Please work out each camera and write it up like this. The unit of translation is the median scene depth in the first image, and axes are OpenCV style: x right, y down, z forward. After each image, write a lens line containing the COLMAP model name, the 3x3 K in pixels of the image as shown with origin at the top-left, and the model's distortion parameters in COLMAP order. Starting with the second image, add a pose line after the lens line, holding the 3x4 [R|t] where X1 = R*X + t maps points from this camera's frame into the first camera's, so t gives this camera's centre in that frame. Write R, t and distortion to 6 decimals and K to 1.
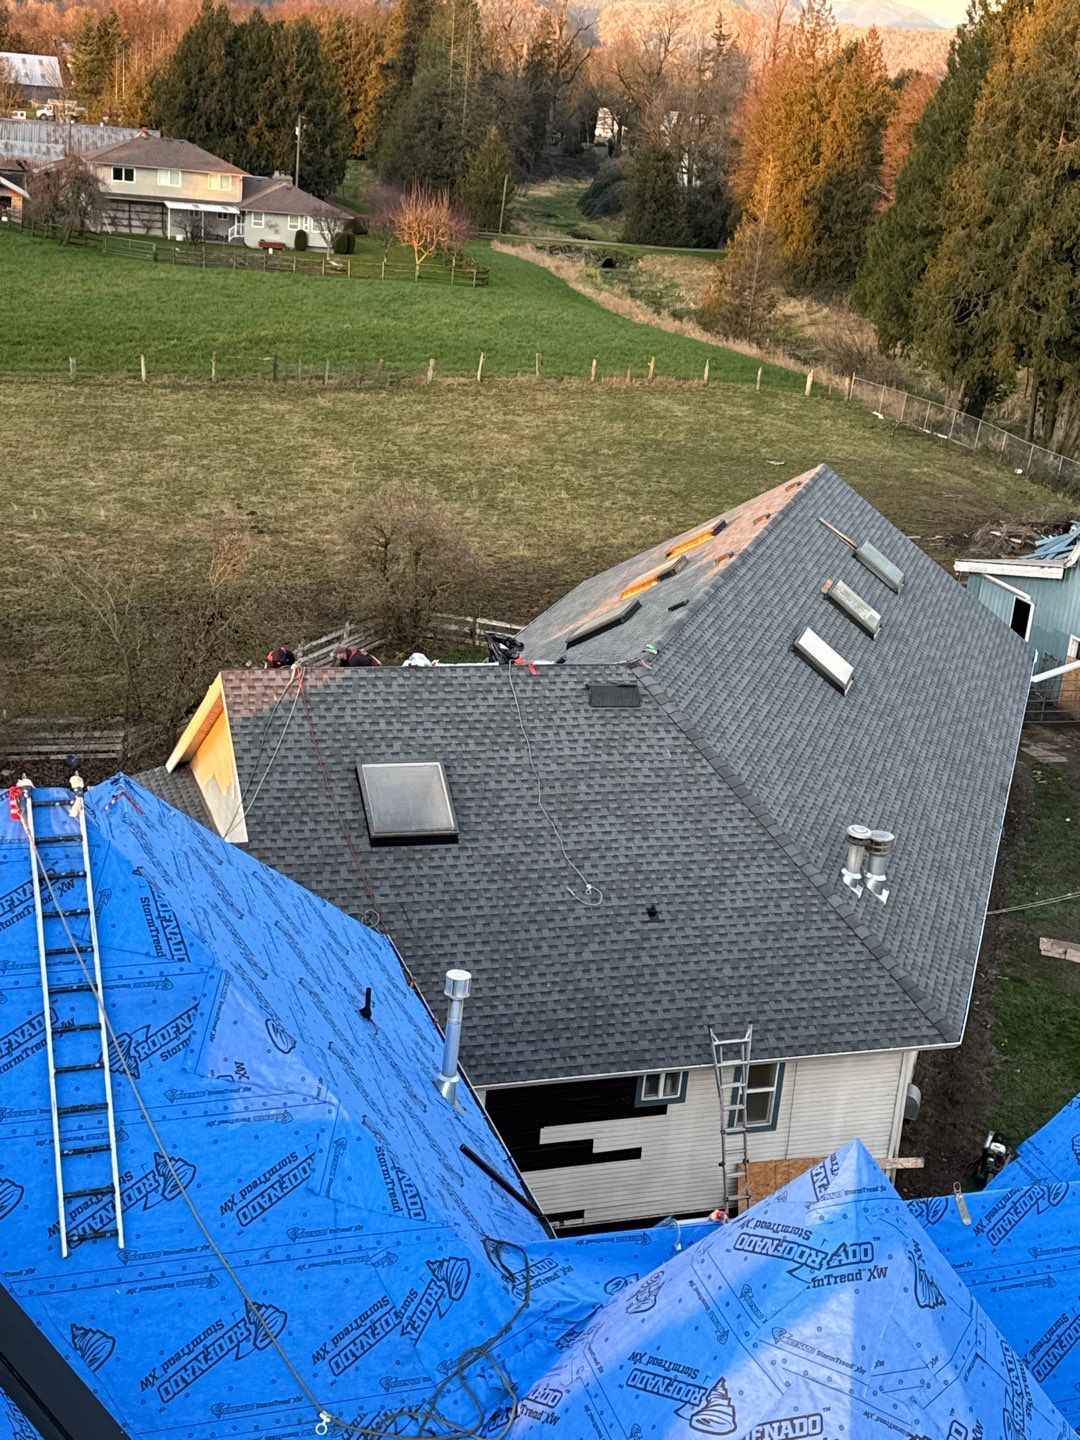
lens RADIAL K [[1891.3, 0, 531.3], [0, 1891.3, 720.2], [0, 0, 1]] dist [0.132633, 0.000000]
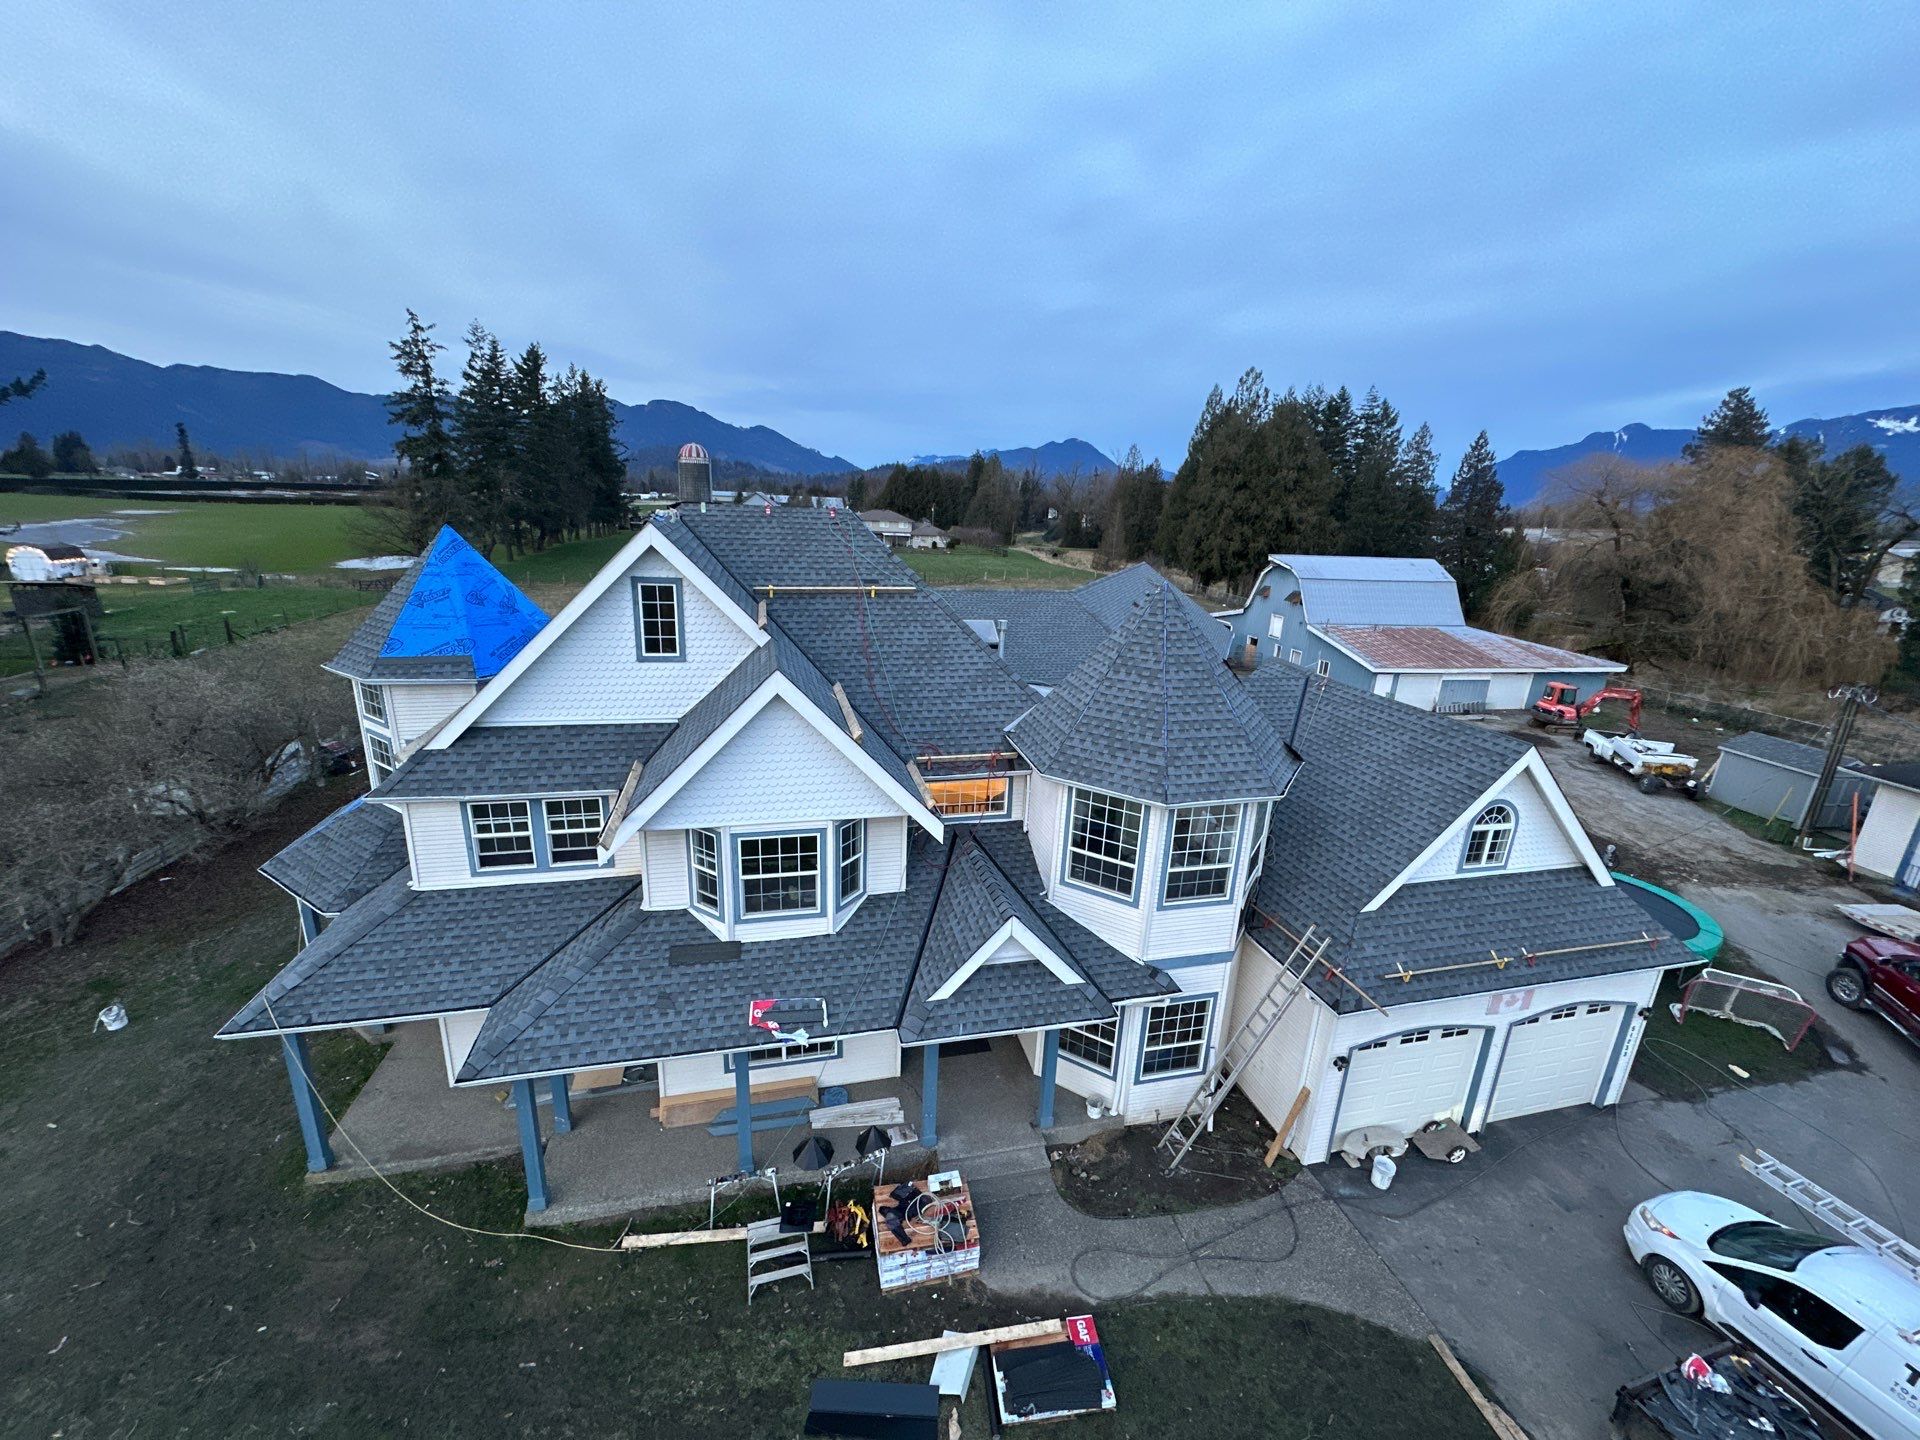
lens RADIAL K [[757.2, 0, 957.0], [0, 757.2, 723.1], [0, 0, 1]] dist [-0.002796, 0.000235]
pose [[0.995612, -0.019073, -0.091609, -0.003778], [0.014704, 0.998733, -0.048137, 0.132397], [0.092411, 0.046579, 0.994631, 0.002587]]
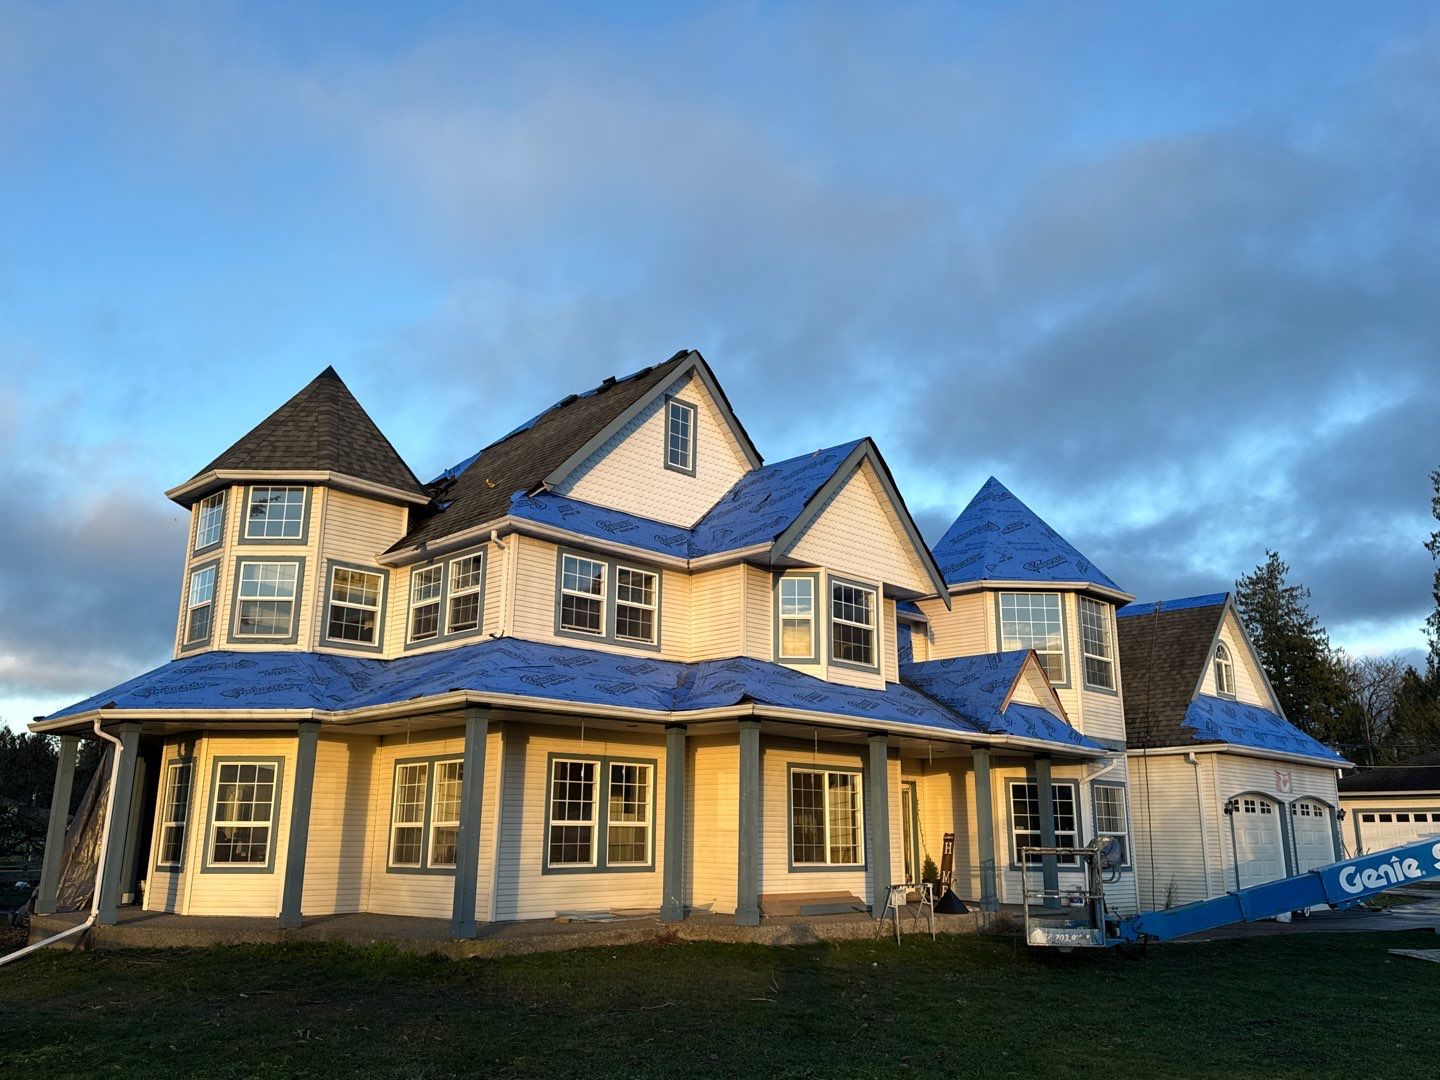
lens RADIAL K [[1148.3, 0, 724.1], [0, 1148.3, 551.9], [0, 0, 1]] dist [0.059609, -0.033928]
pose [[0.888081, 0.035503, 0.458314, -0.334954], [0.211915, 0.853130, -0.476719, 0.345808], [-0.407927, 0.520489, 0.750125, -0.063973]]
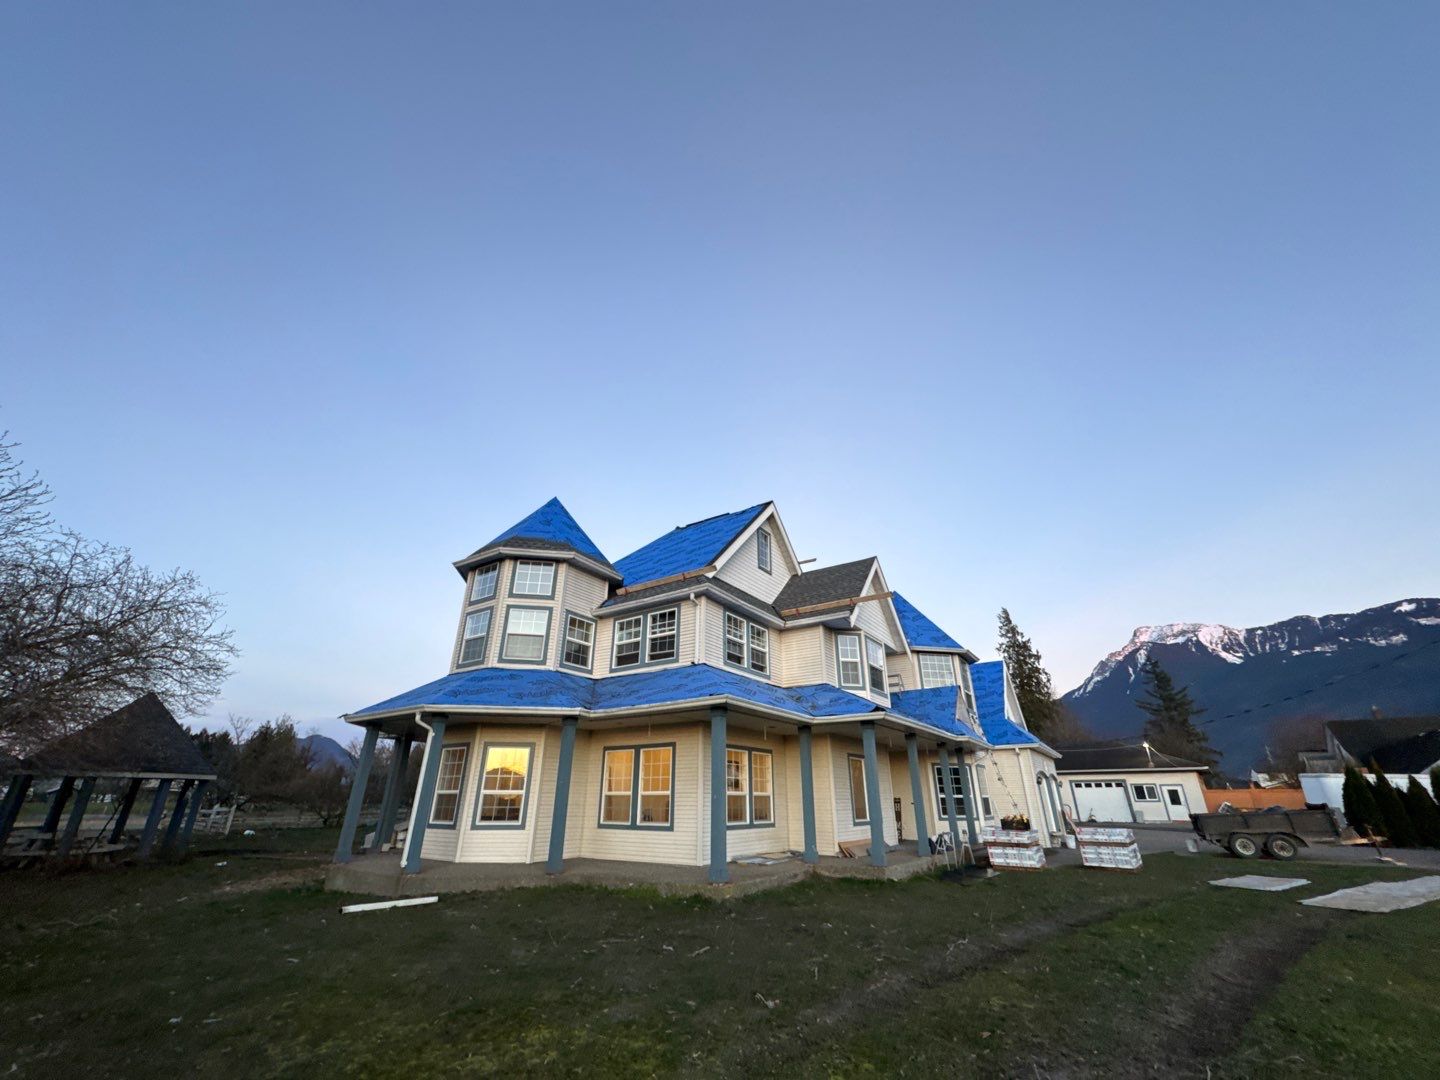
lens RADIAL K [[567.9, 0, 719.9], [0, 567.9, 547.8], [0, 0, 1]] dist [-0.002796, 0.000235]
pose [[0.795431, 0.170443, 0.581583, -0.391057], [0.256629, 0.774627, -0.578010, 0.295777], [-0.549027, 0.609018, 0.572421, 0.060666]]
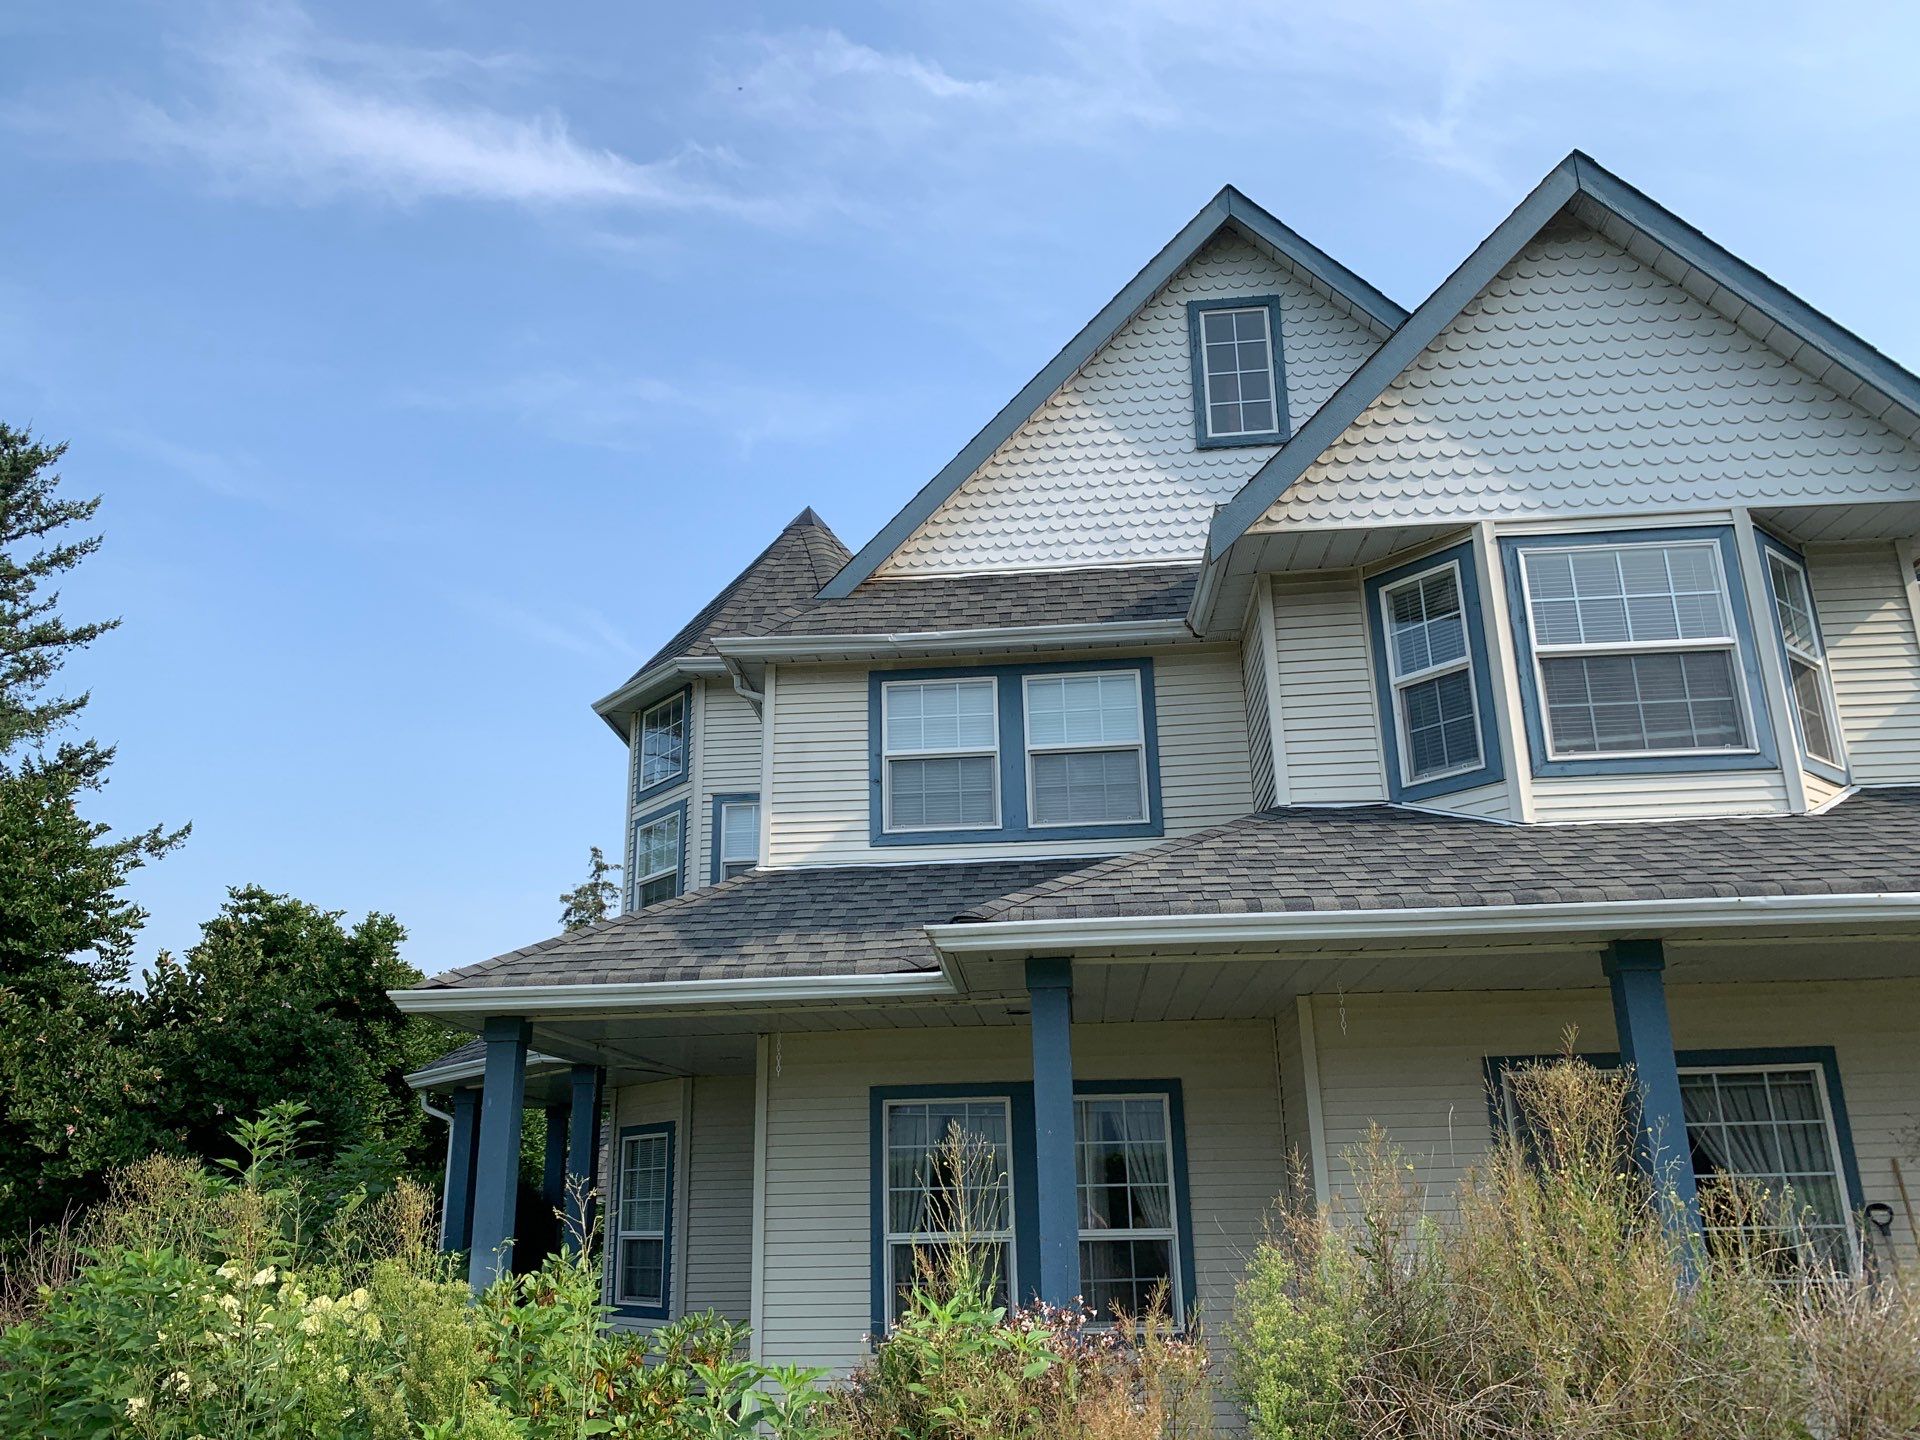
lens RADIAL K [[1430.5, 0, 969.5], [0, 1430.5, 765.7], [0, 0, 1]] dist [0.037388, -0.031365]
pose [[0.919762, -0.212915, -0.329704, -0.111386], [-0.022531, 0.810032, -0.585953, 0.300229], [0.391829, 0.546366, 0.740239, 0.088404]]
